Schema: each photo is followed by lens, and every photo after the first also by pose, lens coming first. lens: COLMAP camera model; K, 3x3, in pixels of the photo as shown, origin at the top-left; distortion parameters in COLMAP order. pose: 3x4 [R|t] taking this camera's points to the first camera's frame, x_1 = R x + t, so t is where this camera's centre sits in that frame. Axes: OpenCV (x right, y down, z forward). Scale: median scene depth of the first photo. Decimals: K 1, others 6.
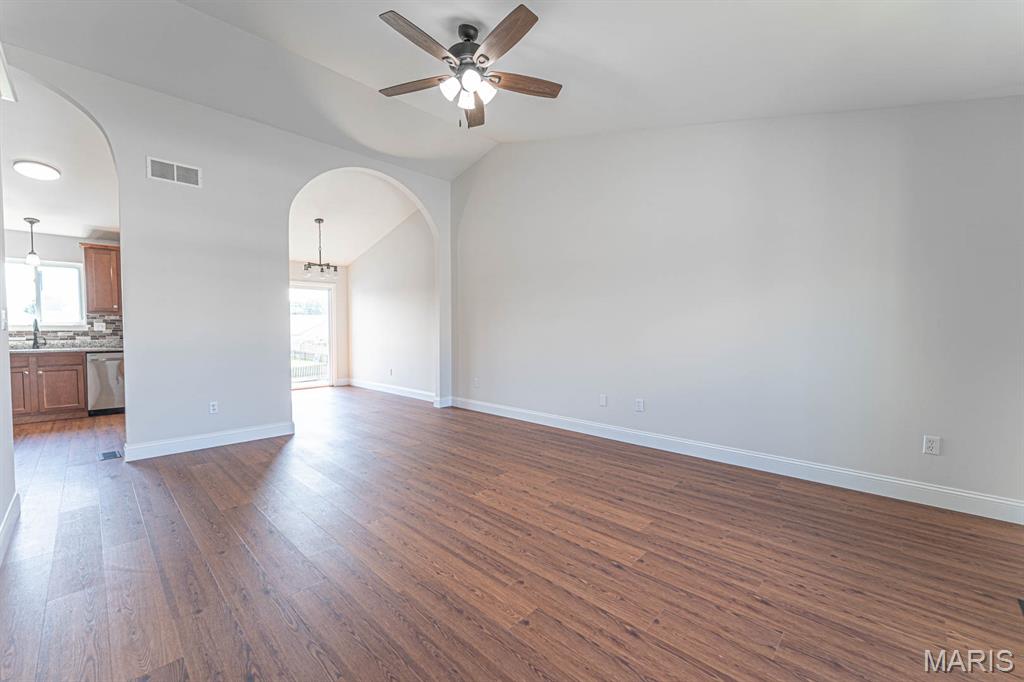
lens RADIAL K [[410.1, 0, 512.0], [0, 410.1, 341.0], [0, 0, 1]] dist [-0.001603, -0.000481]
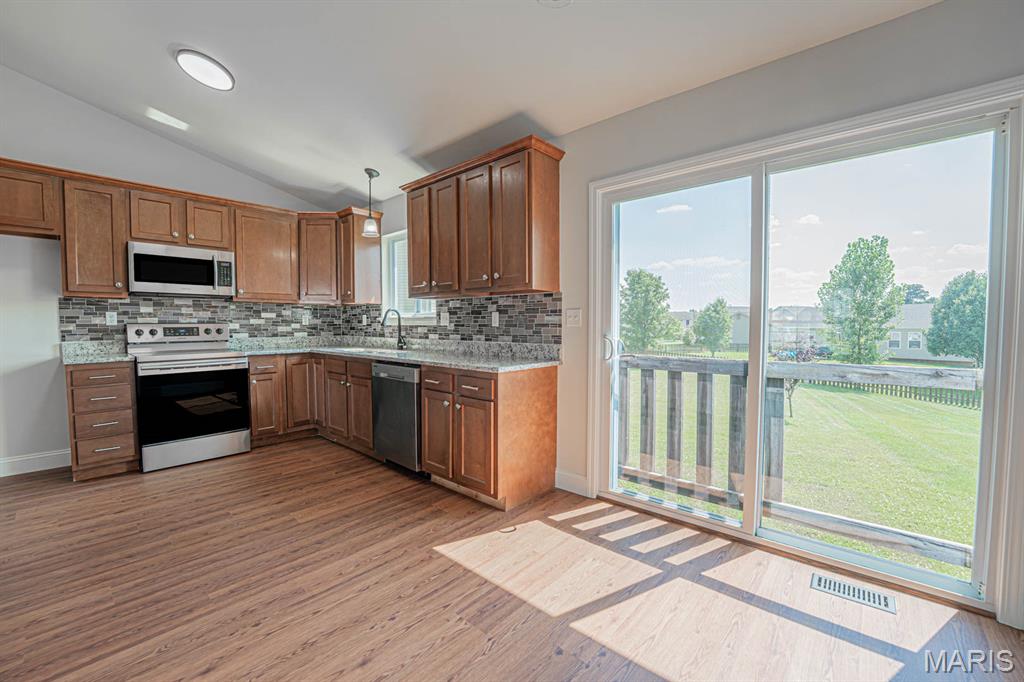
lens RADIAL K [[420.1, 0, 512.0], [0, 420.1, 341.0], [0, 0, 1]] dist [-0.022722, 0.000081]
pose [[0.041149, 0.041437, -0.998293, -0.398637], [-0.029774, 0.998747, 0.040229, -0.032919], [0.998709, 0.028067, 0.042331, 1.163540]]
